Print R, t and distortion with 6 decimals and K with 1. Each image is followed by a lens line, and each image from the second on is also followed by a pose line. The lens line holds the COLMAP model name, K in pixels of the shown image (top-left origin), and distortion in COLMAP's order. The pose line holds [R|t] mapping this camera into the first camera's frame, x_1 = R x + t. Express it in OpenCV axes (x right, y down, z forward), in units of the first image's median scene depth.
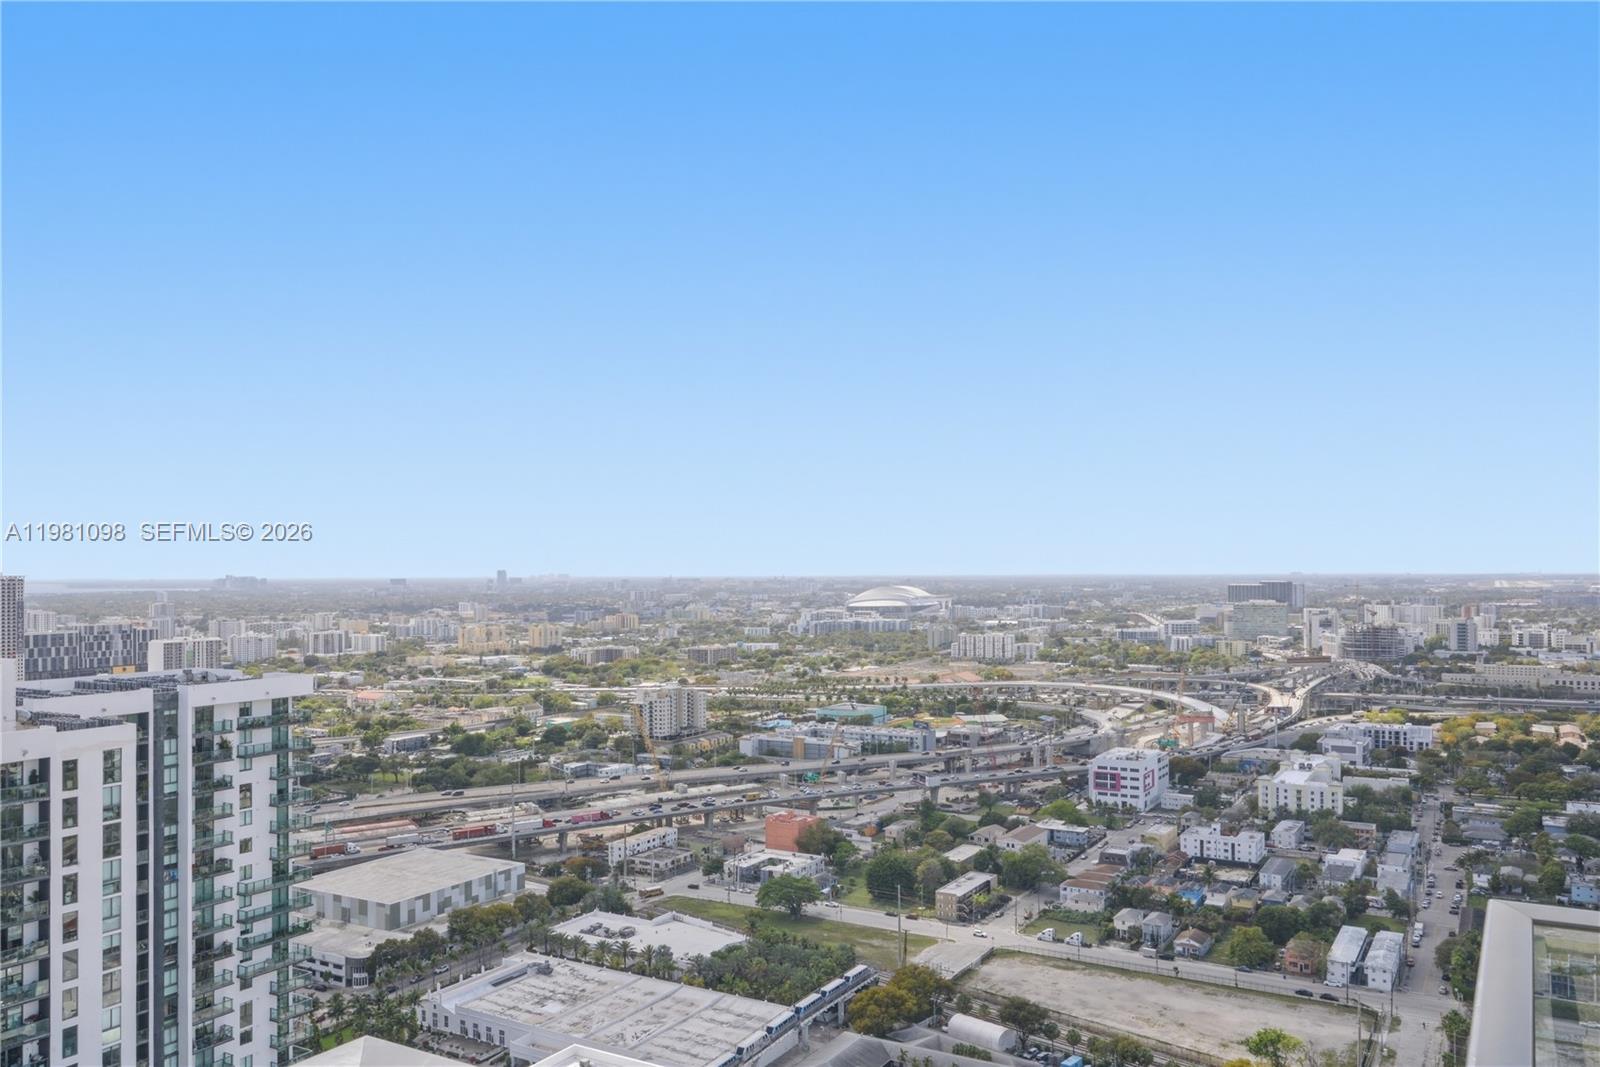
lens RADIAL K [[1181.8, 0, 802.8], [0, 1181.8, 548.4], [0, 0, 1]] dist [0.000513, 0.001578]
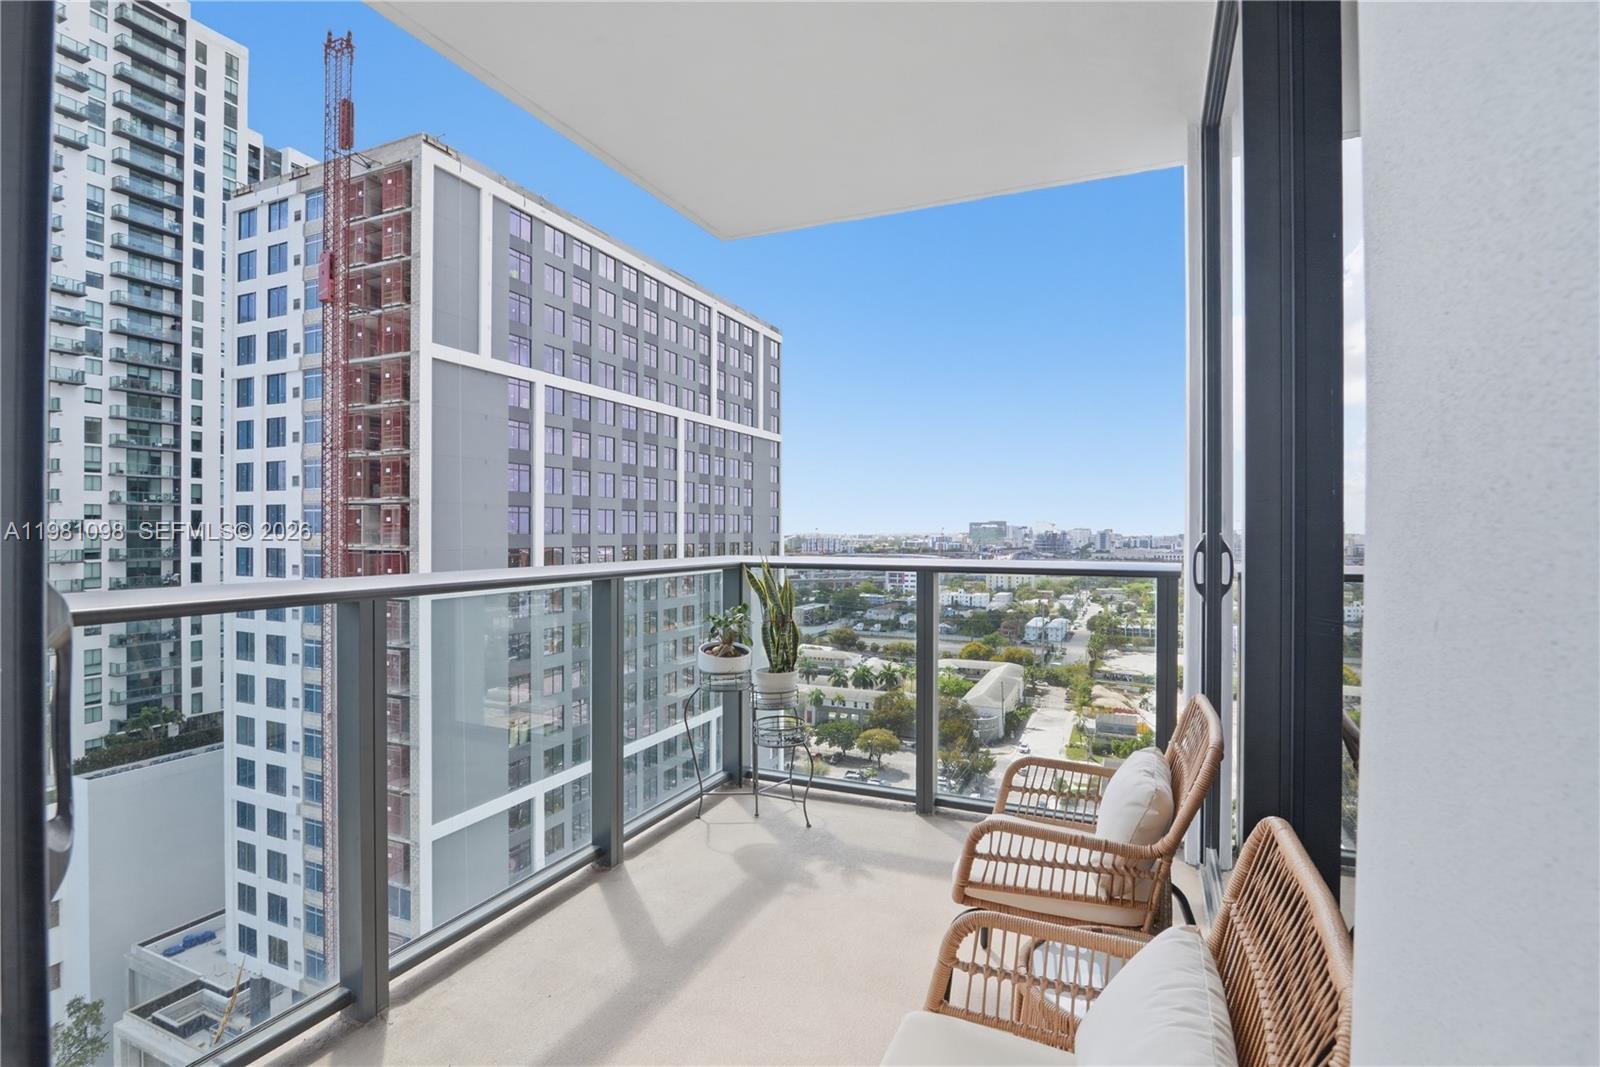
lens RADIAL K [[753.3, 0, 799.9], [0, 753.3, 532.0], [0, 0, 1]] dist [-0.014793, 0.000757]
pose [[0.992081, 0.011468, 0.125074, -0.001316], [-0.013736, 0.999756, 0.017281, 0.326798], [-0.124845, -0.018862, 0.991997, 0.001586]]
